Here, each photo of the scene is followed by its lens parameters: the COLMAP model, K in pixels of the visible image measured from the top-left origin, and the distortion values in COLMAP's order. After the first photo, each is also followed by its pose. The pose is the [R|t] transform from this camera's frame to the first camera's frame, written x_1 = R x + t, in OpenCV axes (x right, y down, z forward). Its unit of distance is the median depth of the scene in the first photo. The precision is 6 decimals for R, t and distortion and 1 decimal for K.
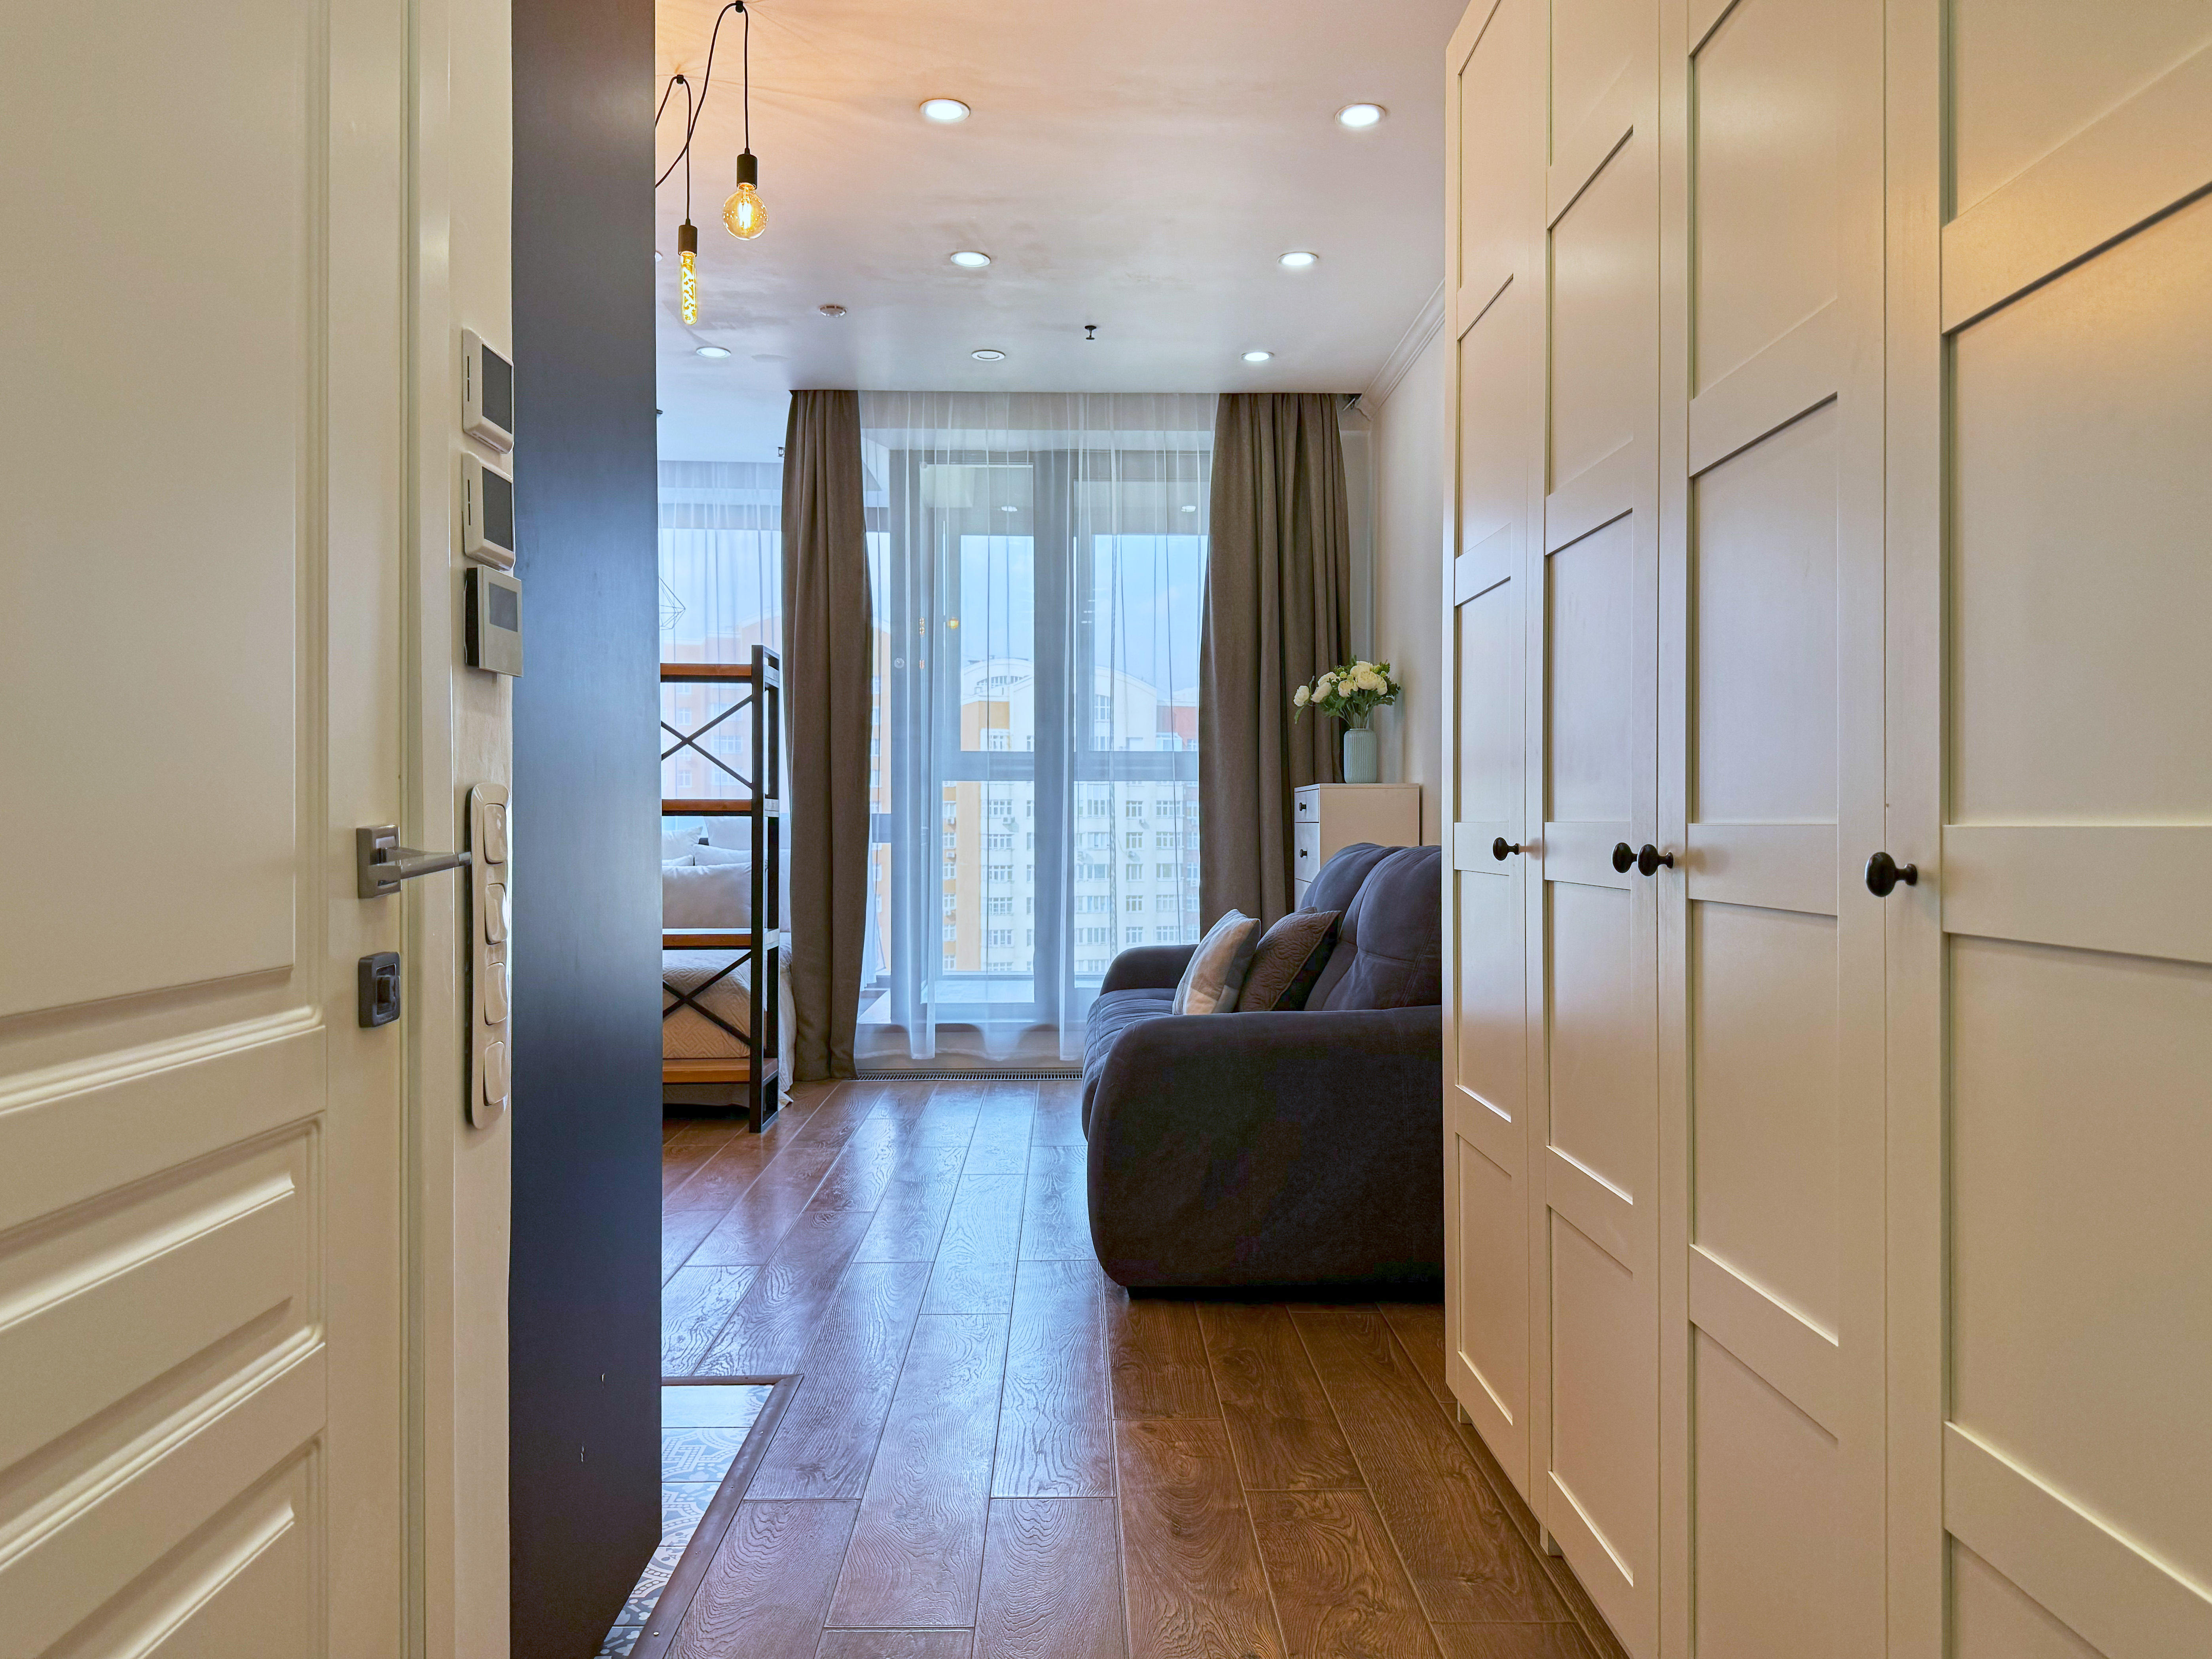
lens RADIAL K [[1534.2, 0, 1097.4], [0, 1534.2, 823.7], [0, 0, 1]] dist [0.069509, -0.056012]
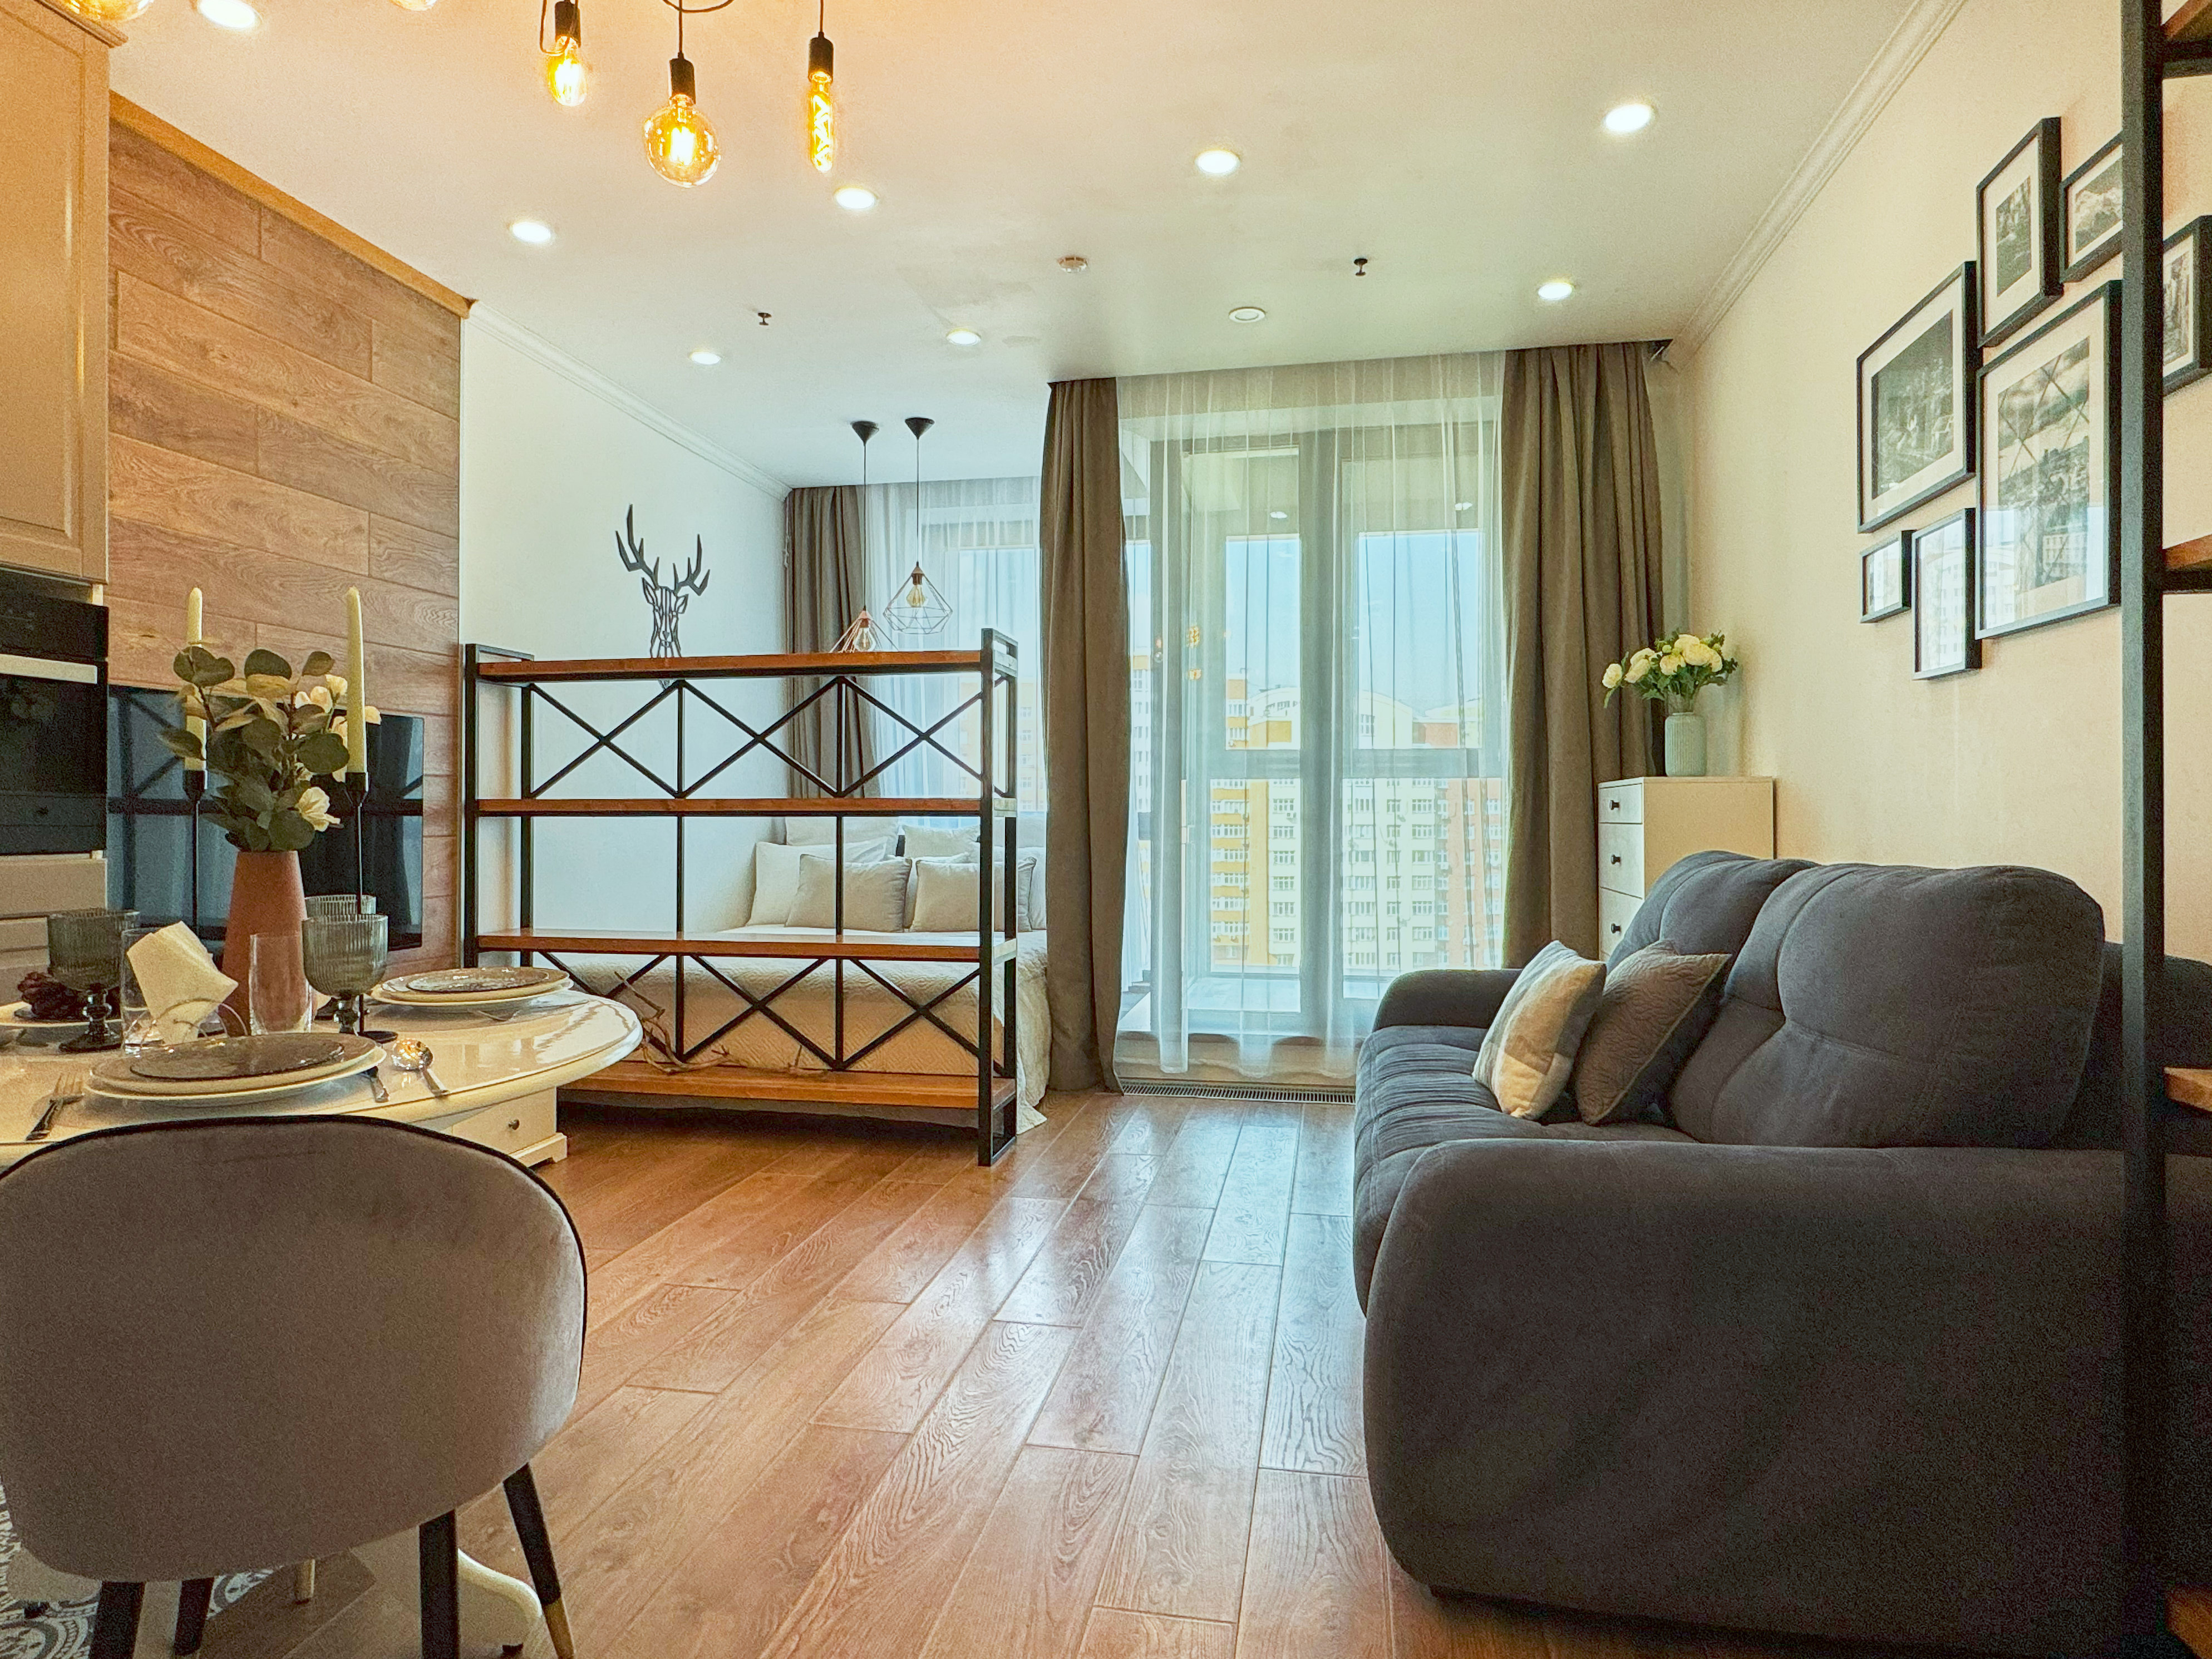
lens RADIAL K [[1216.6, 0, 1099.7], [0, 1216.6, 810.8], [0, 0, 1]] dist [-0.004648, 0.005159]
pose [[0.977501, -0.000825, -0.210928, -0.006723], [-0.000324, 0.999985, -0.005412, -0.006523], [0.210929, 0.005359, 0.977487, 0.447148]]
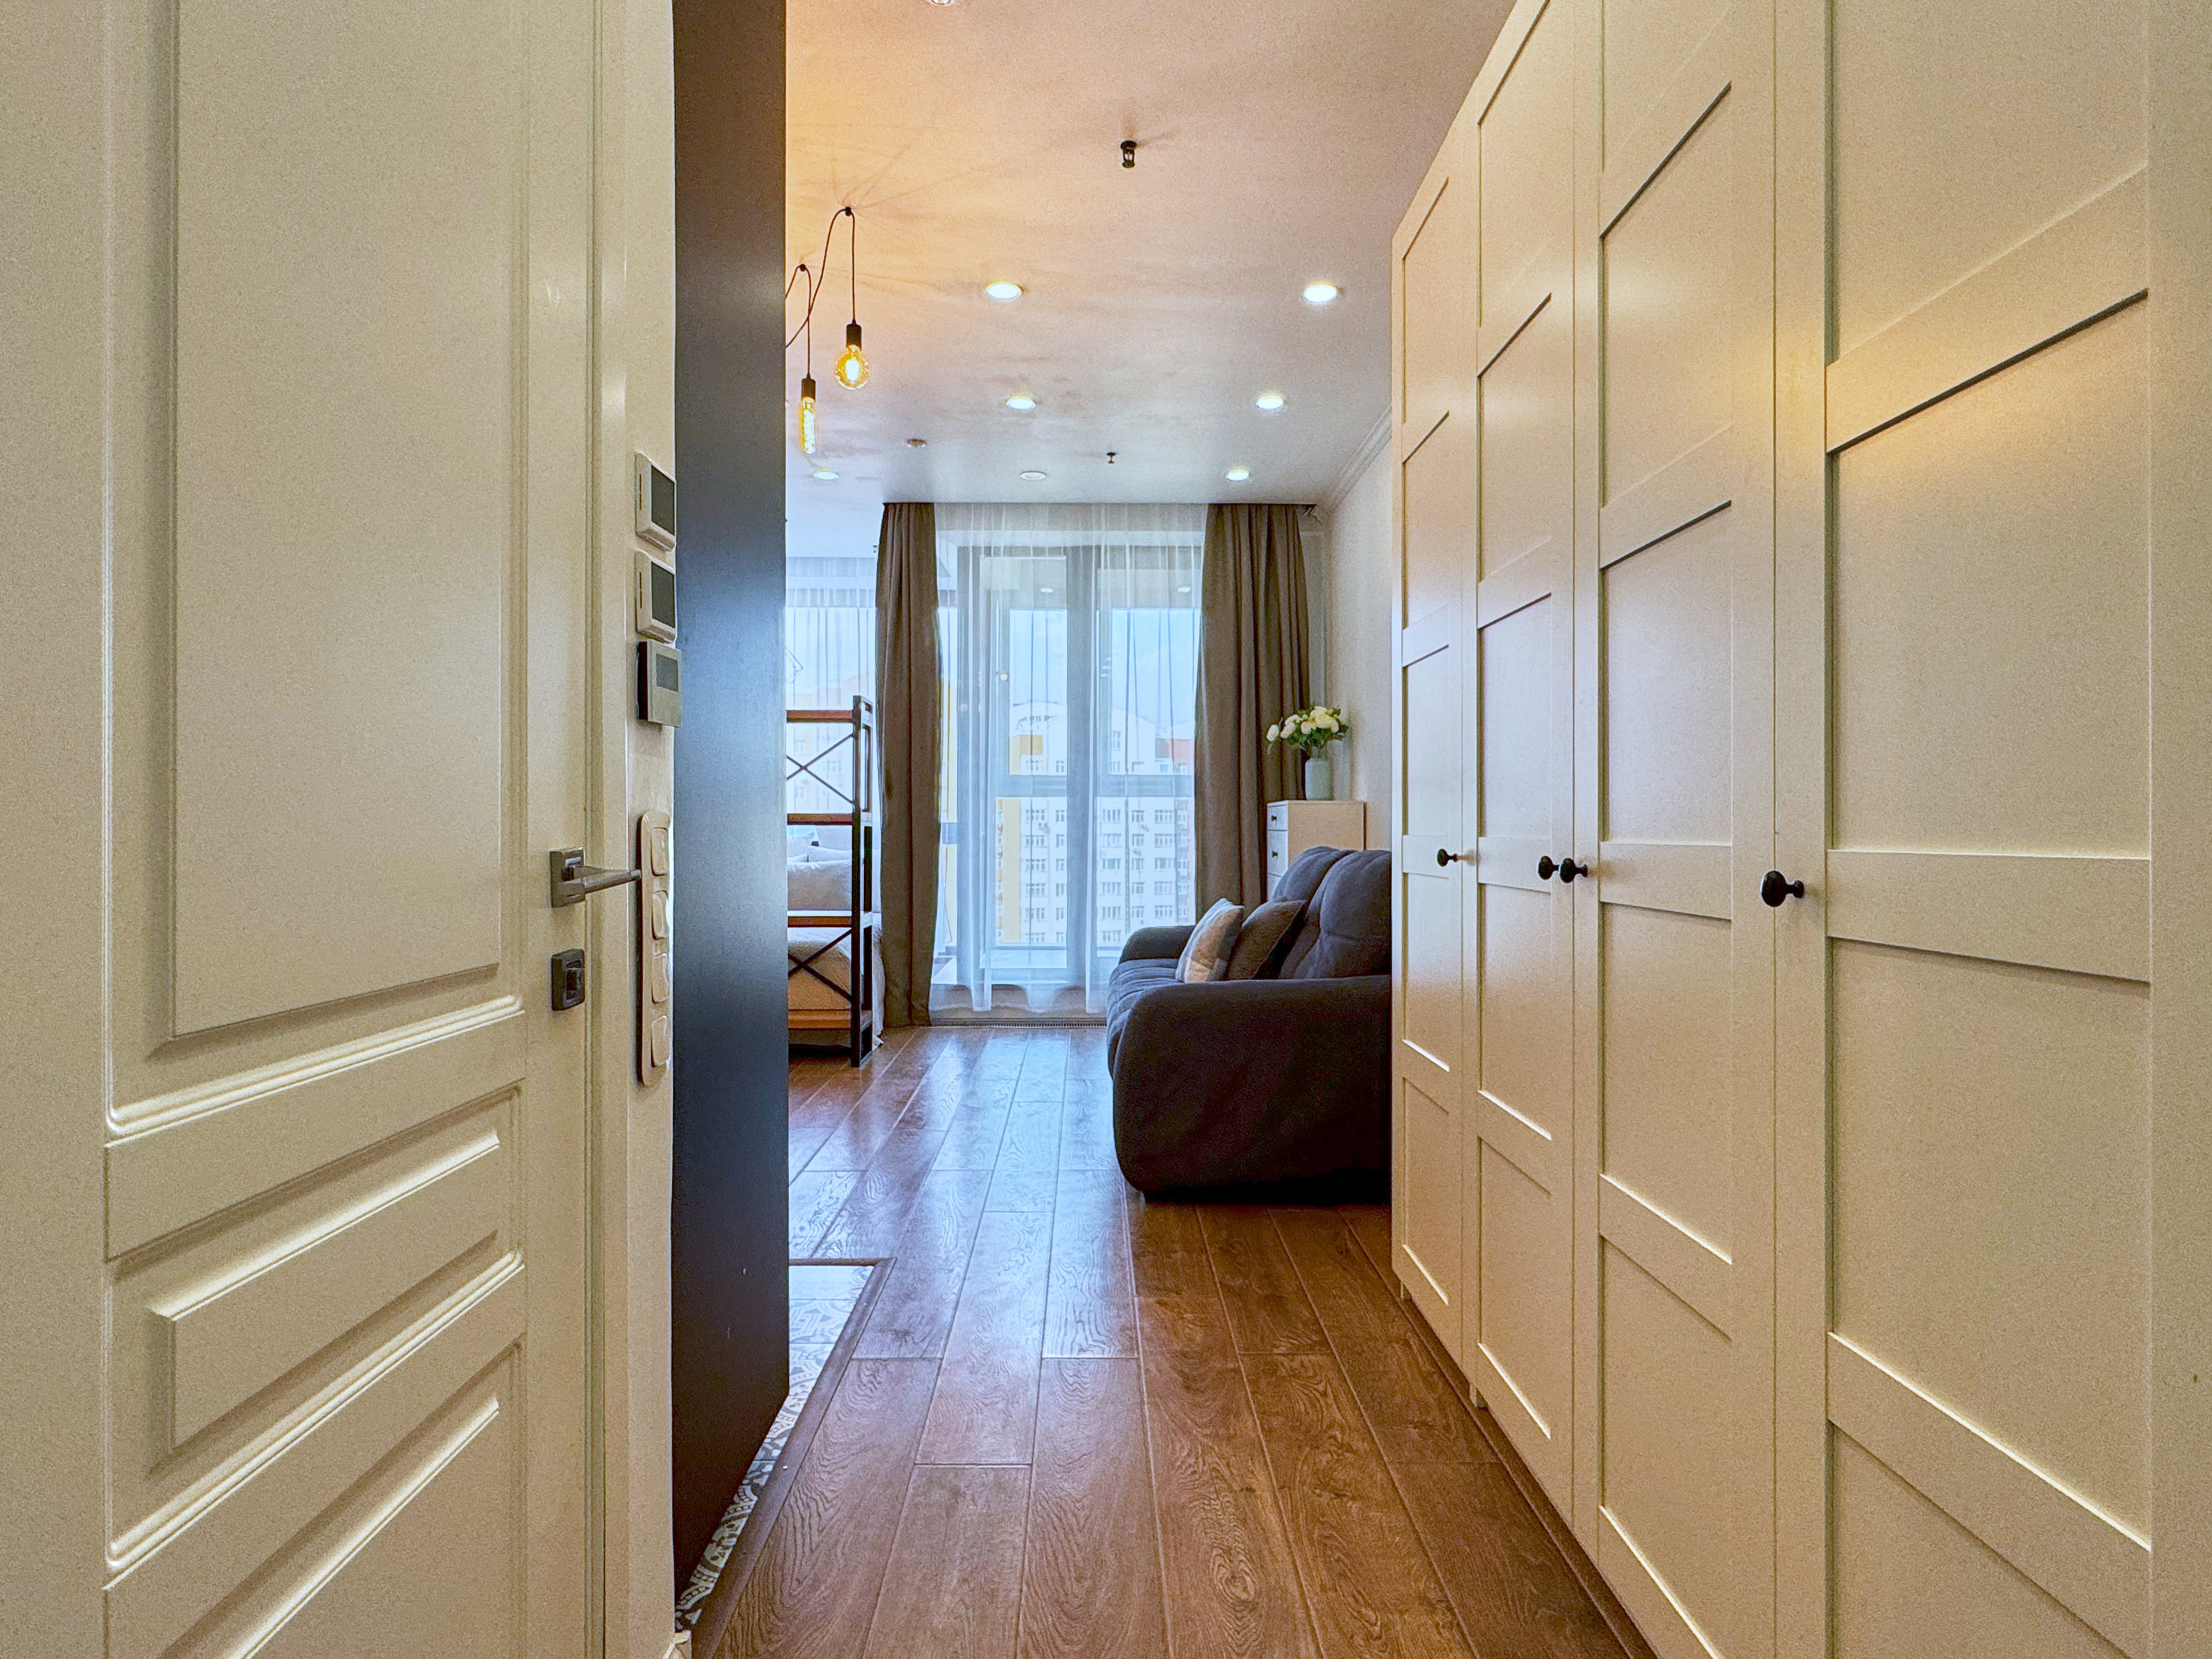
lens RADIAL K [[1161.1, 0, 1100.6], [0, 1161.1, 823.0], [0, 0, 1]] dist [0.001001, 0.007032]
pose [[0.999965, 0.000900, -0.008285, -0.008343], [-0.000932, 0.999992, -0.003890, -0.005093], [0.008282, 0.003897, 0.999958, 0.021589]]
